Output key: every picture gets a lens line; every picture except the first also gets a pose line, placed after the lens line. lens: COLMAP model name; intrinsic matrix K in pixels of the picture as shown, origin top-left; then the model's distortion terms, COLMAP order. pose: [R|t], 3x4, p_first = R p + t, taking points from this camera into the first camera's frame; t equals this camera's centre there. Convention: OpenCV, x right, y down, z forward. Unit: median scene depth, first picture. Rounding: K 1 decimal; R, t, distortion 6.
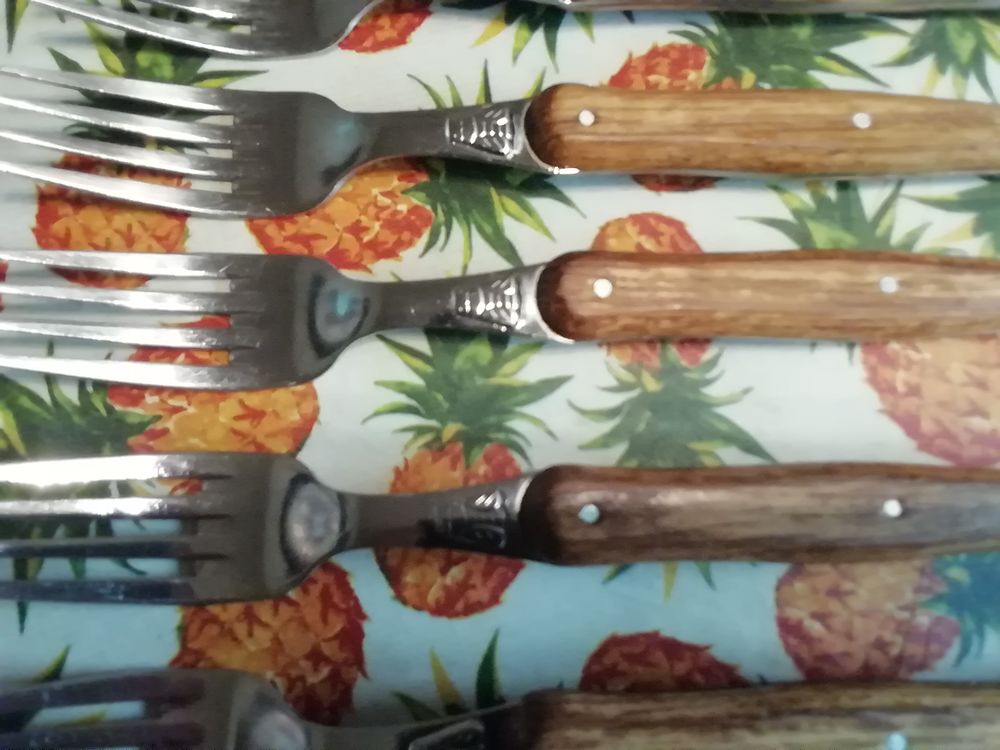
lens RADIAL K [[808.0, 0, 510.1], [0, 808.0, 364.6], [0, 0, 1]] dist [0.102663, -0.160198]
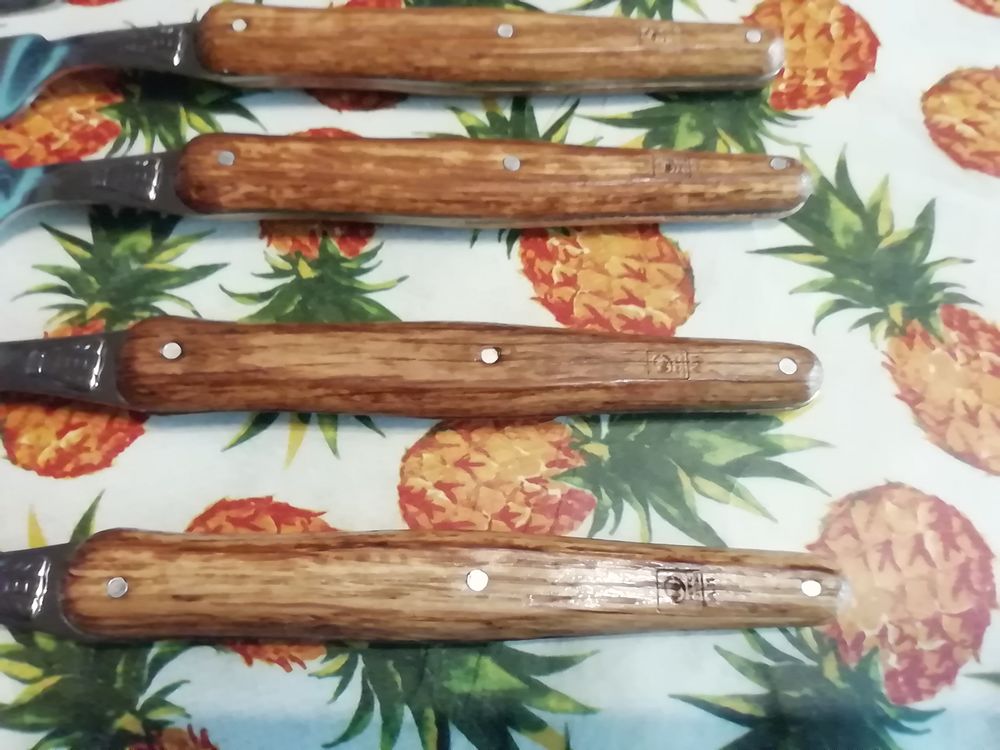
lens RADIAL K [[808.0, 0, 512.1], [0, 808.0, 367.6], [0, 0, 1]] dist [0.102663, -0.160198]
pose [[0.997409, -0.008259, -0.071471, 0.519420], [-0.005914, 0.980616, -0.195849, 0.351584], [0.071703, 0.195764, 0.978026, 0.038969]]
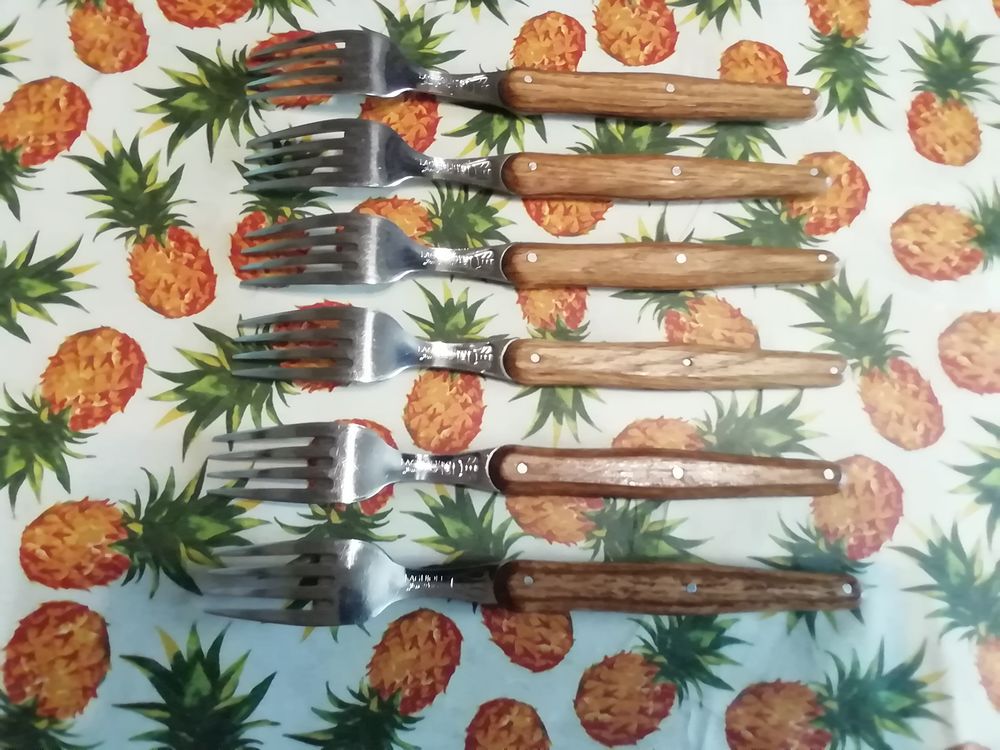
lens RADIAL K [[808.0, 0, 505.9], [0, 808.0, 373.9], [0, 0, 1]] dist [0.102663, -0.160198]
pose [[0.999571, 0.003332, -0.029081, 0.128707], [-0.003754, 0.999888, -0.014468, 0.136457], [0.029030, 0.014571, 0.999472, -0.901297]]
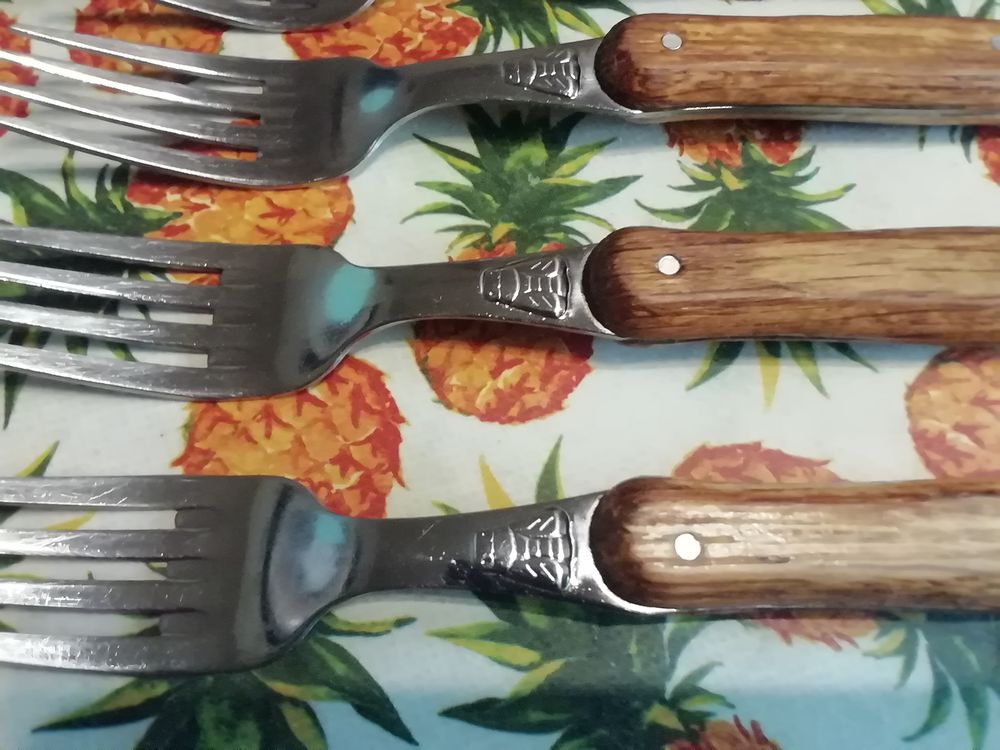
lens RADIAL K [[808.0, 0, 504.4], [0, 808.0, 367.7], [0, 0, 1]] dist [0.102663, -0.160198]
pose [[0.996774, -0.024651, -0.076377, -0.007068], [0.010444, 0.983410, -0.181095, 0.382991], [0.079574, 0.179713, 0.980495, 0.167985]]
